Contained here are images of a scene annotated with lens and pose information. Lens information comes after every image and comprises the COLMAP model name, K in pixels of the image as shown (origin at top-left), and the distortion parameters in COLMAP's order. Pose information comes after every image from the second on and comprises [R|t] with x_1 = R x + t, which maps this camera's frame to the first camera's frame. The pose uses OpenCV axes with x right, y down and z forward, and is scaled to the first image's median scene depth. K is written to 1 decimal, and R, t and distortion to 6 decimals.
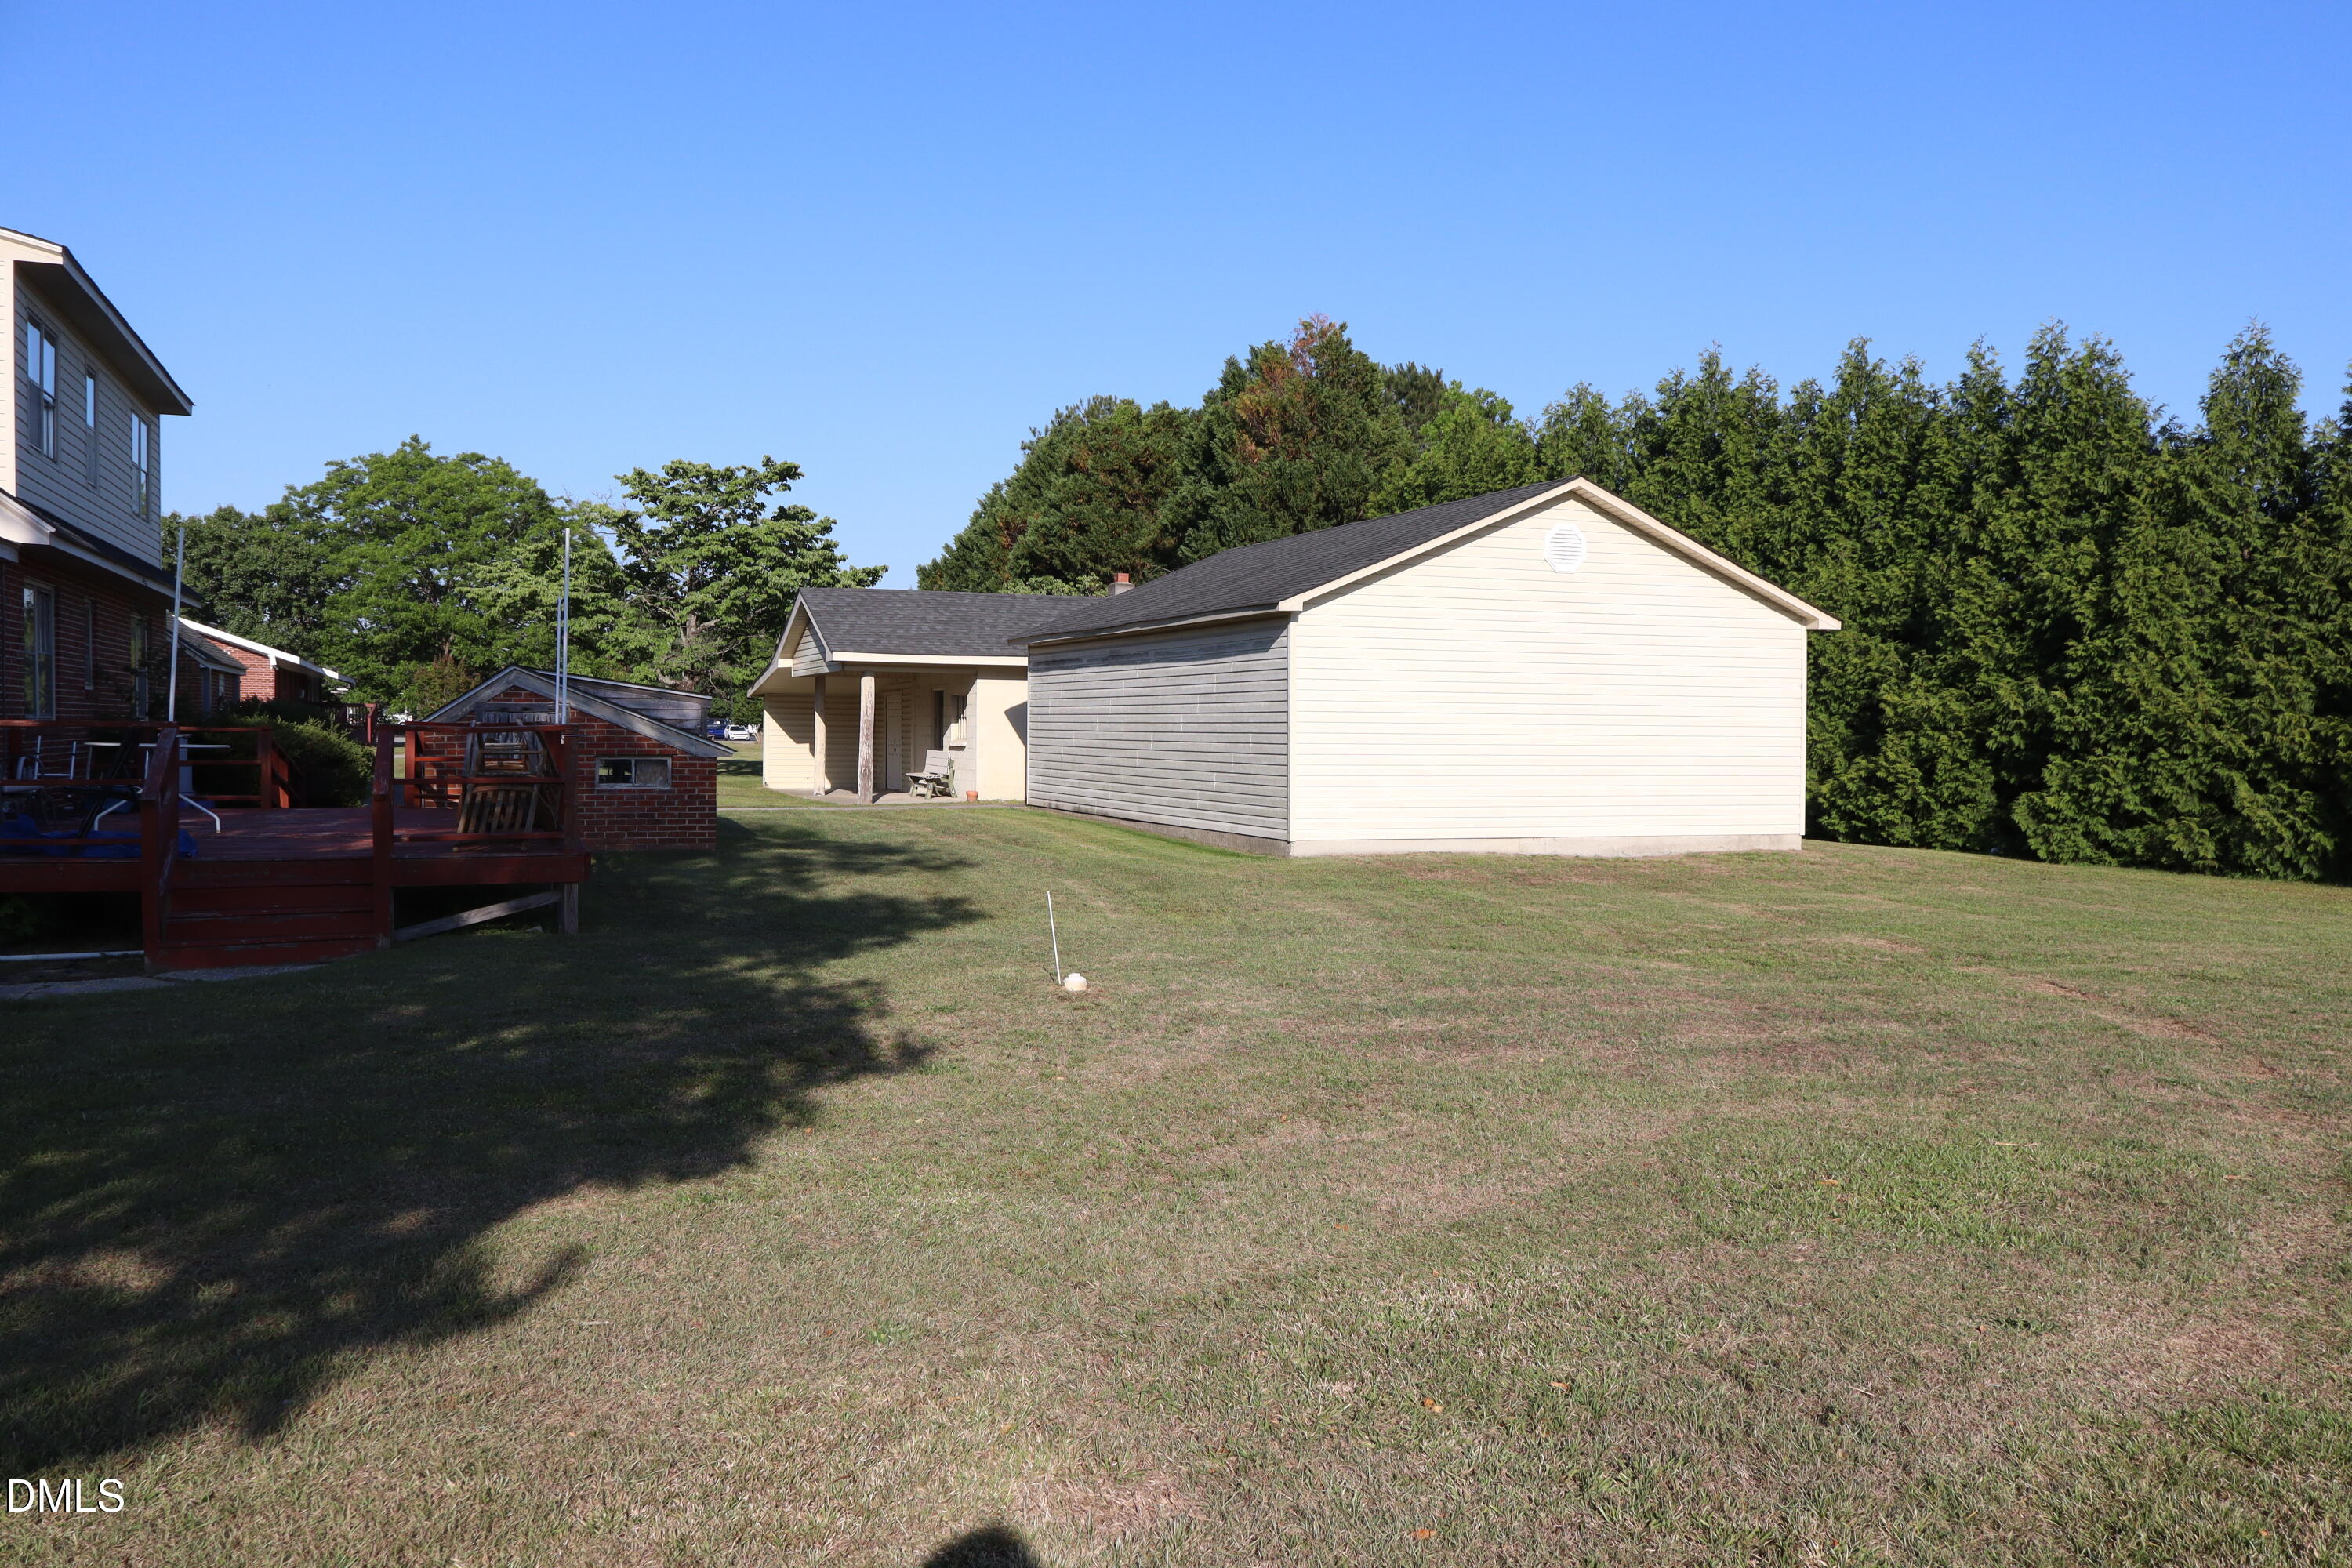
lens RADIAL K [[2021.6, 0, 1166.1], [0, 2021.6, 783.5], [0, 0, 1]] dist [0.007802, 0.000421]
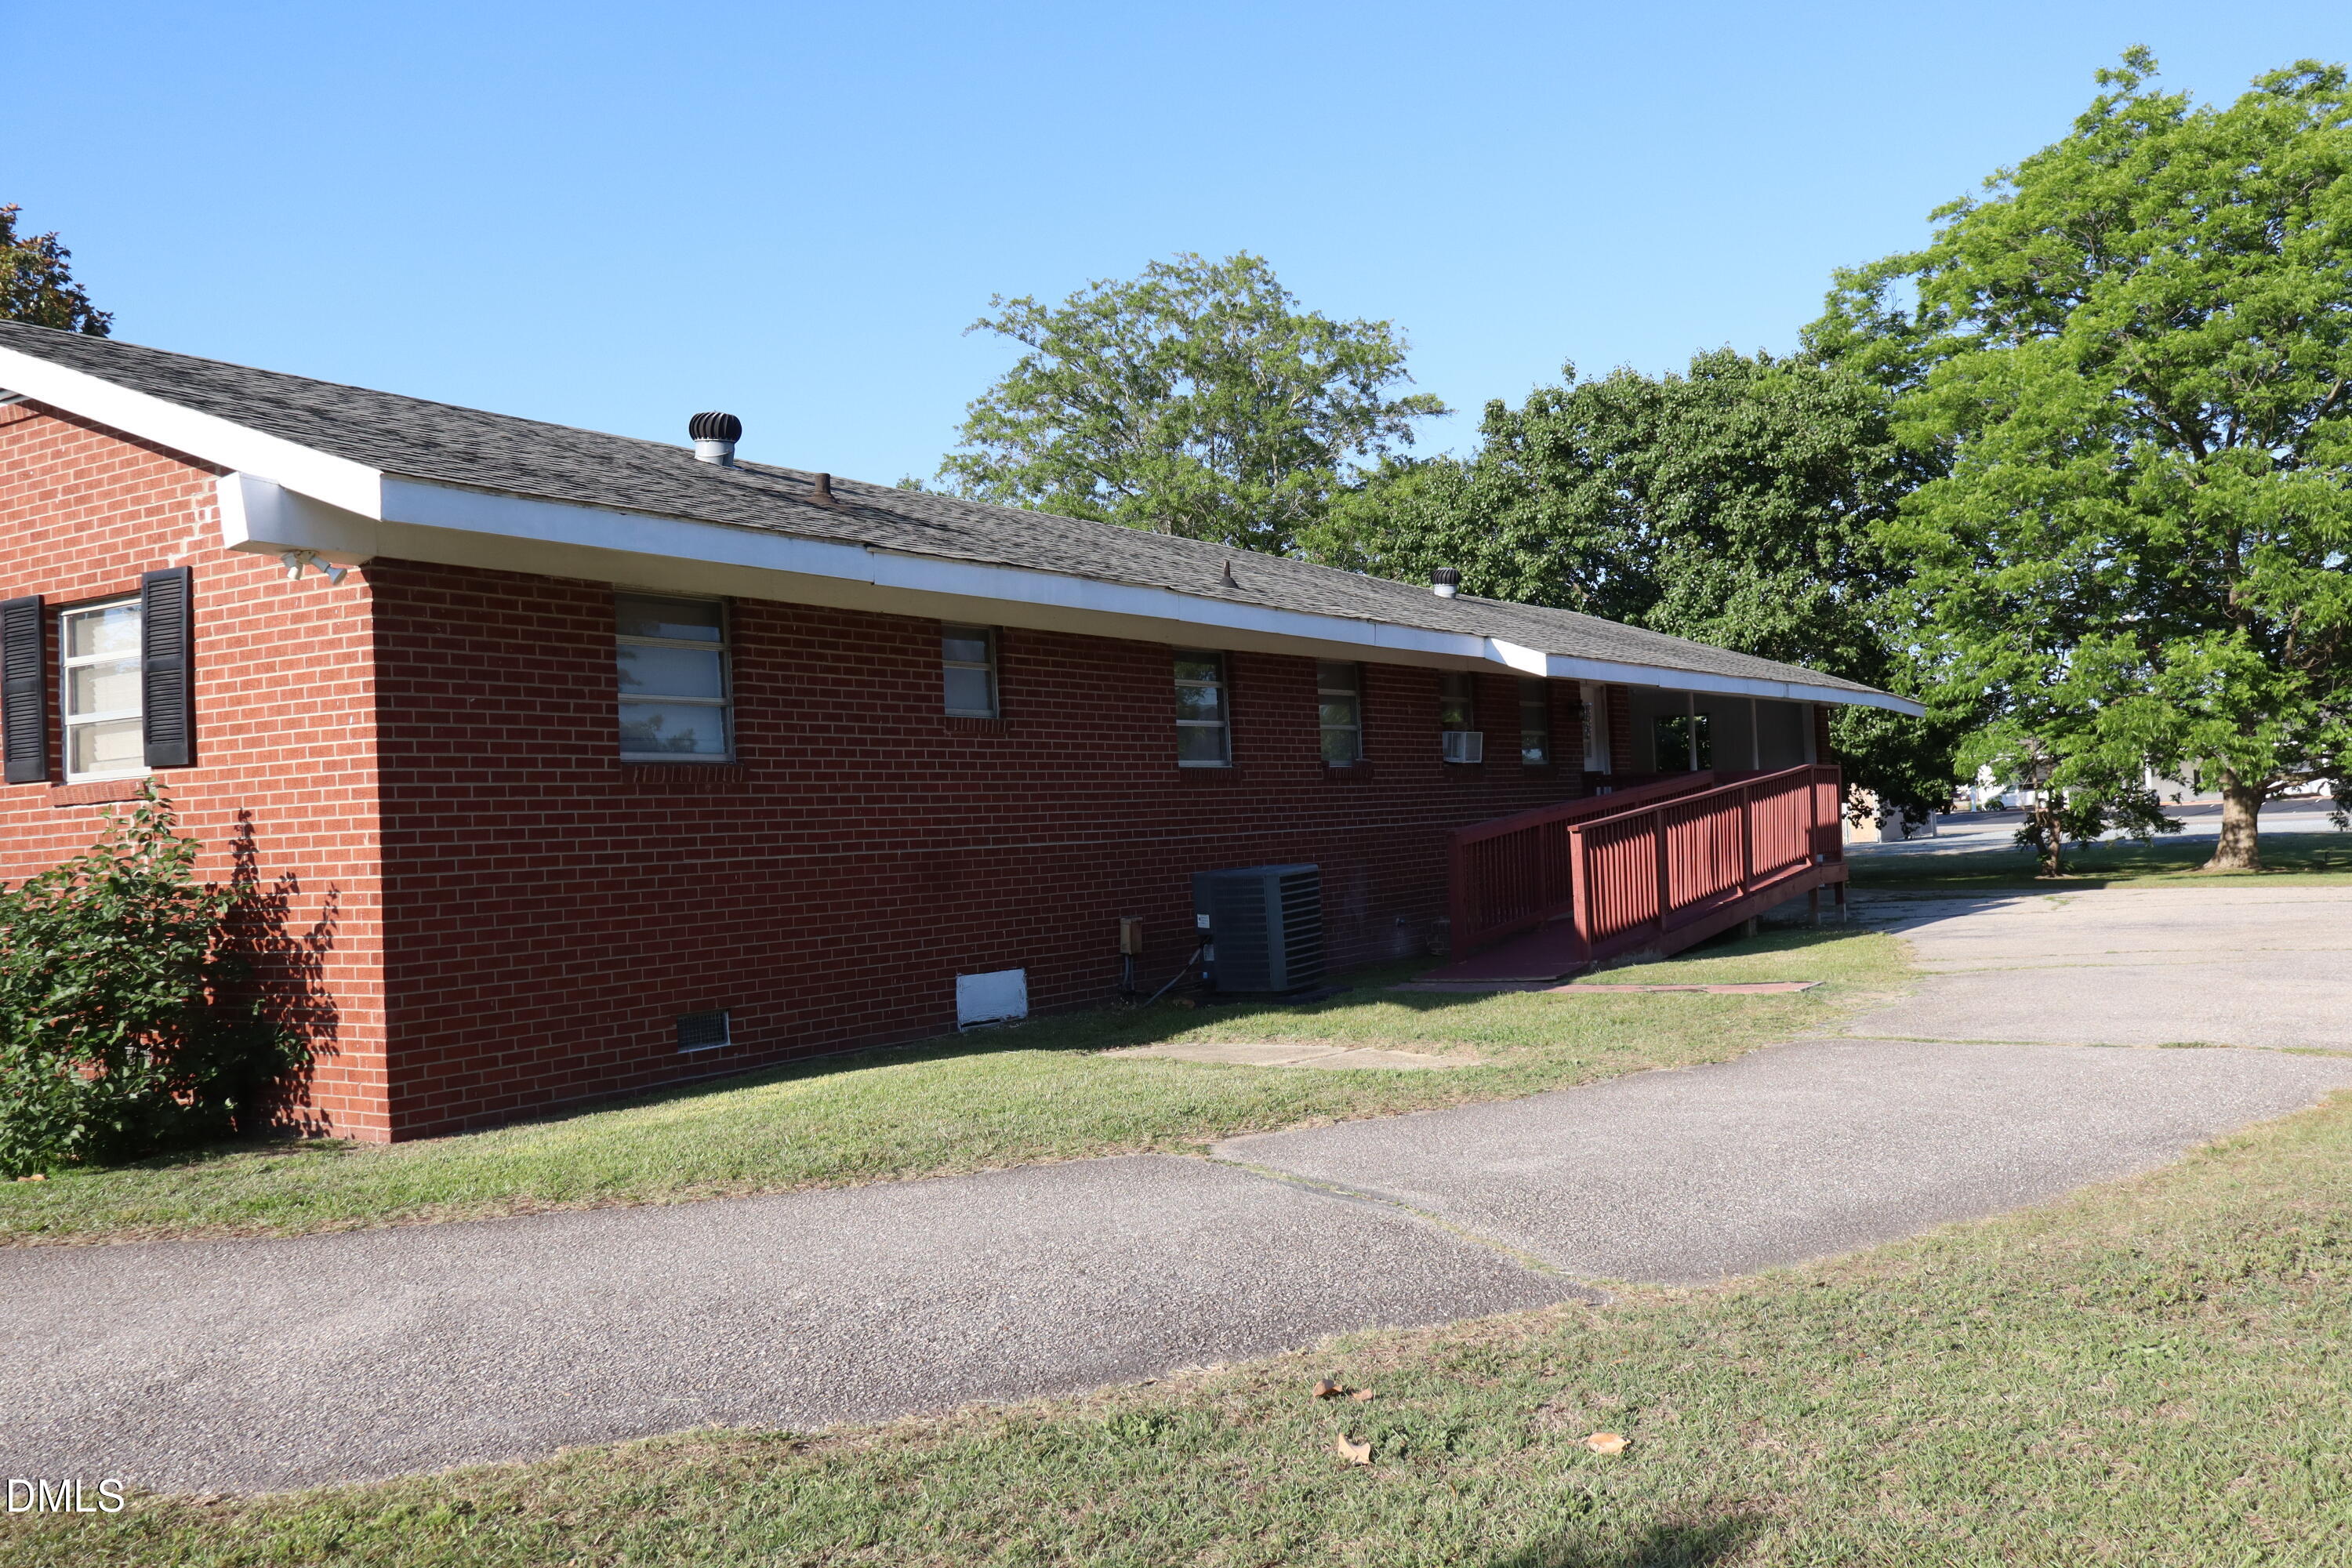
lens RADIAL K [[2021.6, 0, 1166.1], [0, 2021.6, 783.5], [0, 0, 1]] dist [0.007802, 0.000421]
pose [[0.612669, -0.054425, -0.788463, -0.459312], [0.025871, 0.998473, -0.048819, -0.052235], [0.789916, 0.009511, 0.613141, 1.525963]]
